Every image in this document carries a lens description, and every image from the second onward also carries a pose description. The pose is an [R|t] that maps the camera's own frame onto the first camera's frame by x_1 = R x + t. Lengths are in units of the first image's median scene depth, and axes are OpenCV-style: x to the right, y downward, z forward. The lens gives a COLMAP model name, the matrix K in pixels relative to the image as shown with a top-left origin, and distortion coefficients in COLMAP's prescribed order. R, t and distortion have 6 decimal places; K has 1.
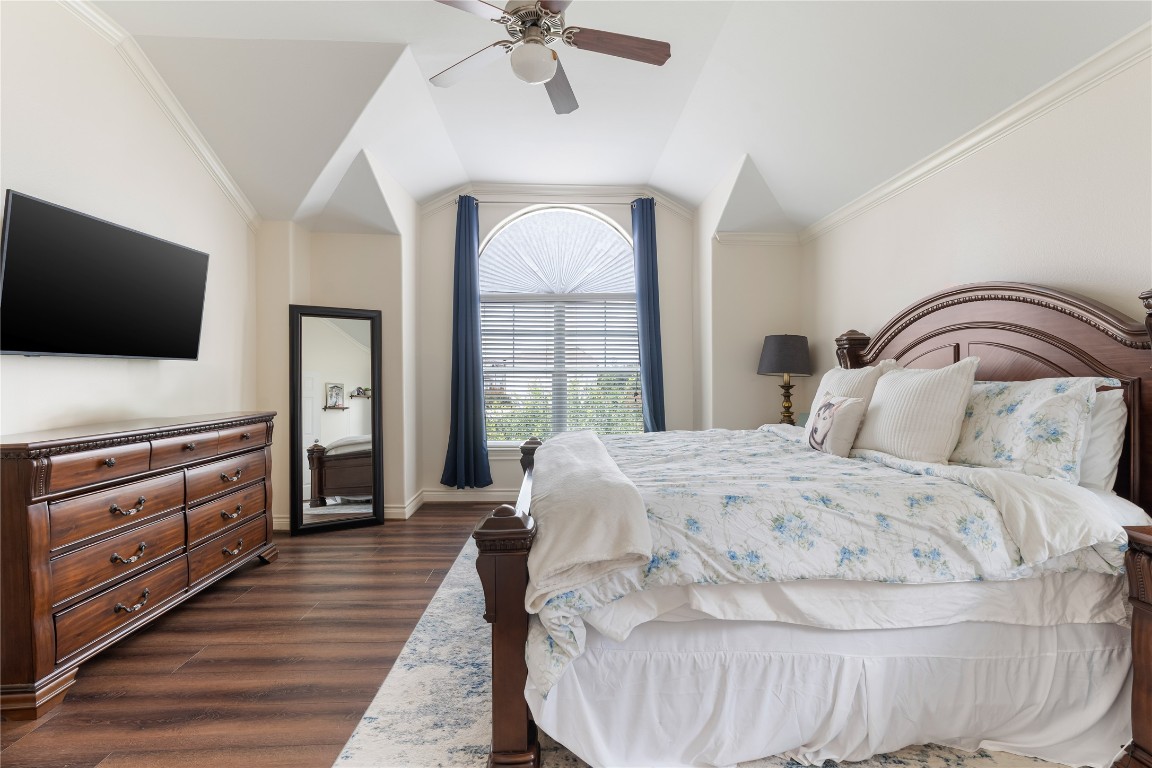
lens RADIAL K [[517.8, 0, 576.0], [0, 517.8, 384.0], [0, 0, 1]] dist [0.000870, 0.000213]
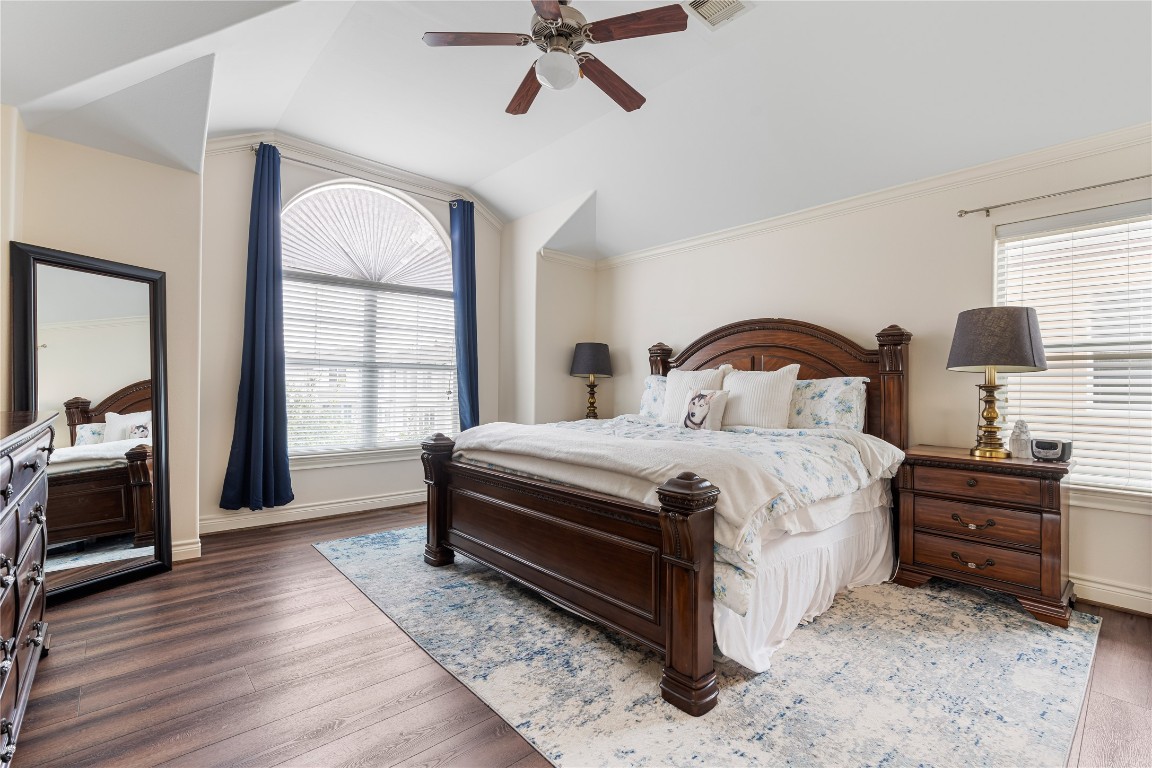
lens RADIAL K [[512.4, 0, 576.0], [0, 512.4, 384.0], [0, 0, 1]] dist [0.000265, 0.000069]
pose [[0.775324, 0.015306, 0.631378, -0.390562], [-0.007640, 0.999860, -0.014856, 0.019715], [-0.631518, 0.006695, 0.775333, 0.094541]]
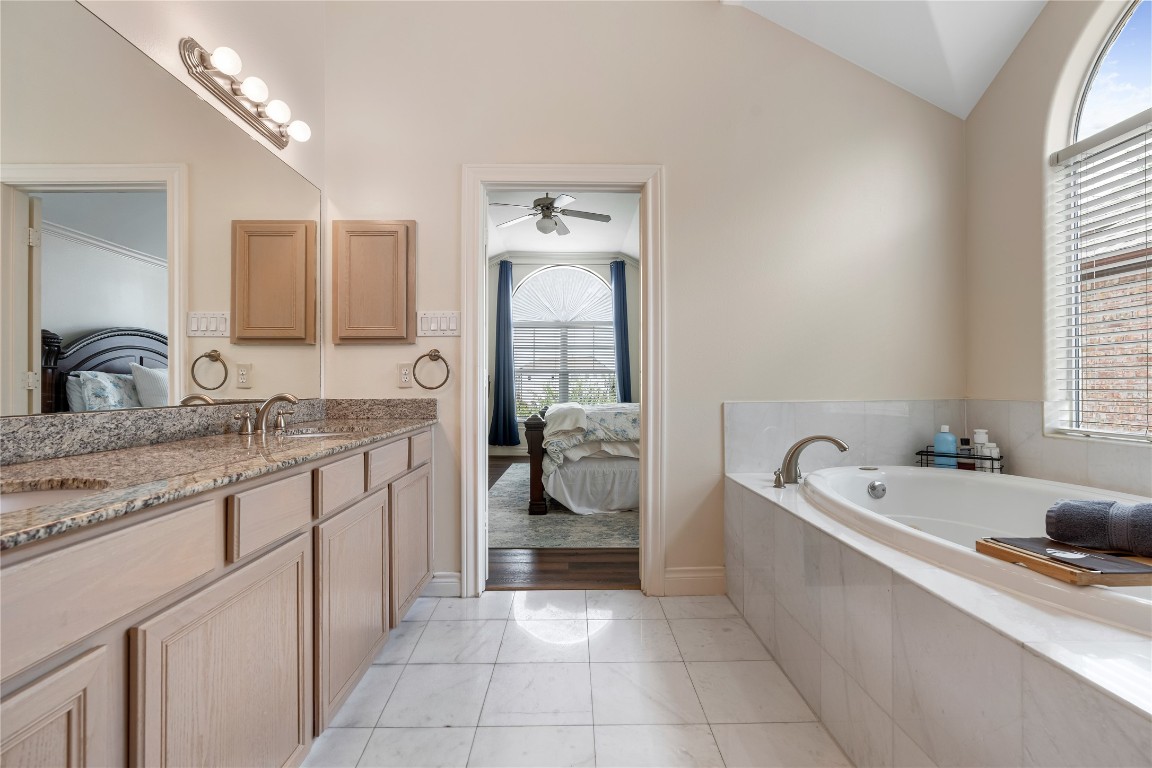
lens RADIAL K [[512.4, 0, 576.0], [0, 512.4, 384.0], [0, 0, 1]] dist [0.000265, 0.000069]
pose [[0.999613, 0.003490, -0.027610, 0.057277], [-0.003949, 0.999854, -0.016607, 0.043998], [0.027548, 0.016709, 0.999481, -0.633340]]
